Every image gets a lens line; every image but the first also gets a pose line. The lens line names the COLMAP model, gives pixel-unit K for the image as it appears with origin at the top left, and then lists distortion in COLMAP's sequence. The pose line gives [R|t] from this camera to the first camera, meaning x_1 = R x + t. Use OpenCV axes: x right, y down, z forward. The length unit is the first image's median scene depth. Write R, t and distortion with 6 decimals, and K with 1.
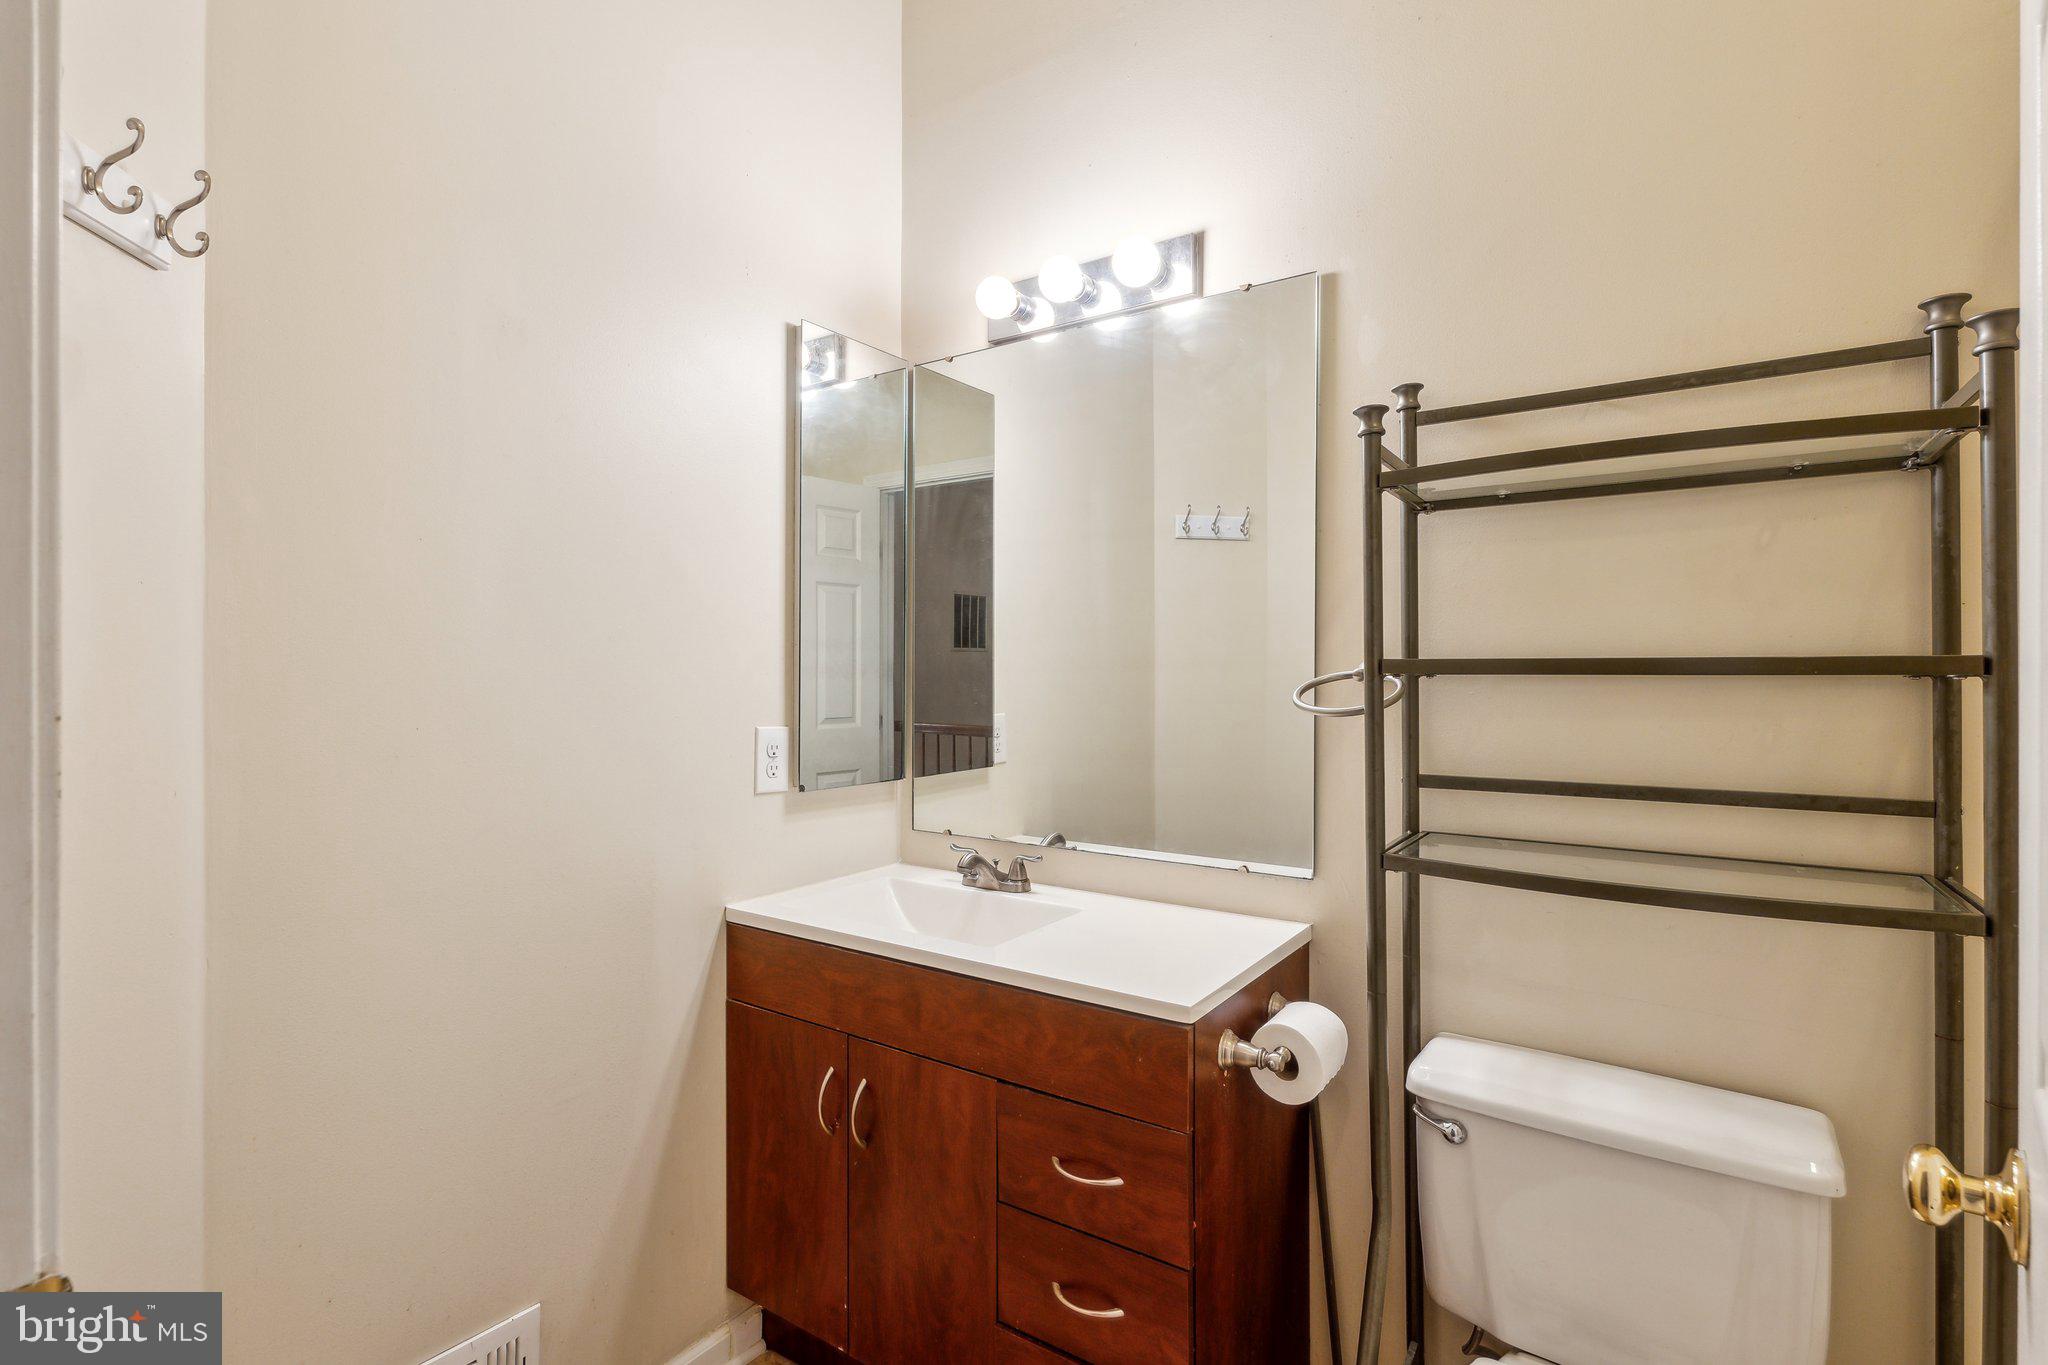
lens RADIAL K [[963.8, 0, 1025.8], [0, 963.8, 683.4], [0, 0, 1]] dist [-0.003201, -0.000987]
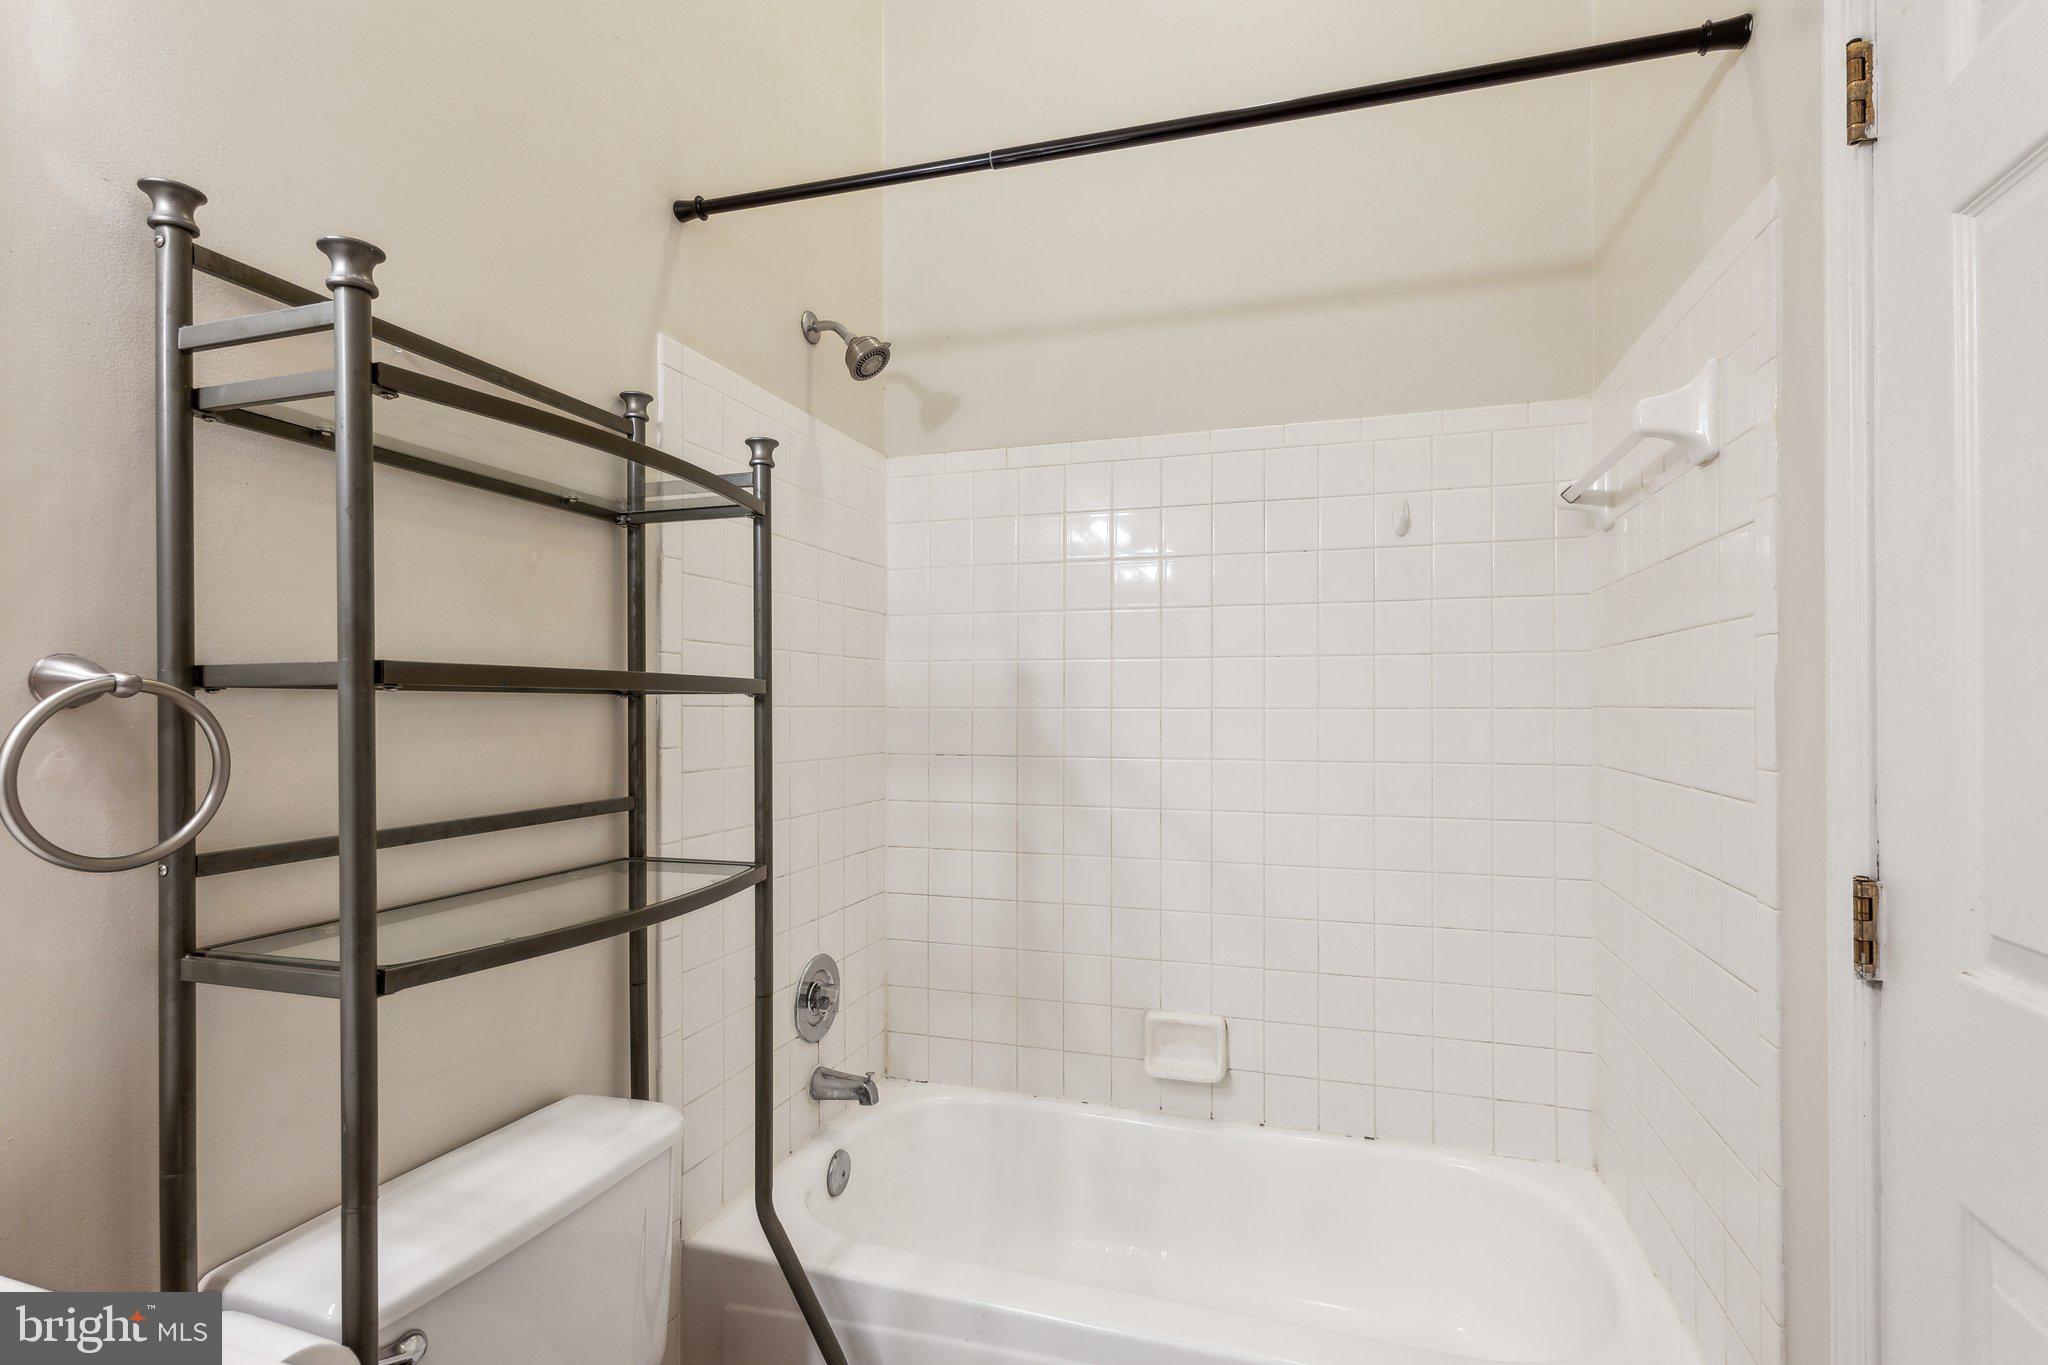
lens RADIAL K [[963.8, 0, 1030.1], [0, 963.8, 694.6], [0, 0, 1]] dist [-0.003201, -0.000987]
pose [[-0.290368, 0.012828, 0.956829, -0.374048], [0.001600, 0.999915, -0.012920, 0.007551], [-0.956914, -0.002220, -0.290364, 0.846759]]
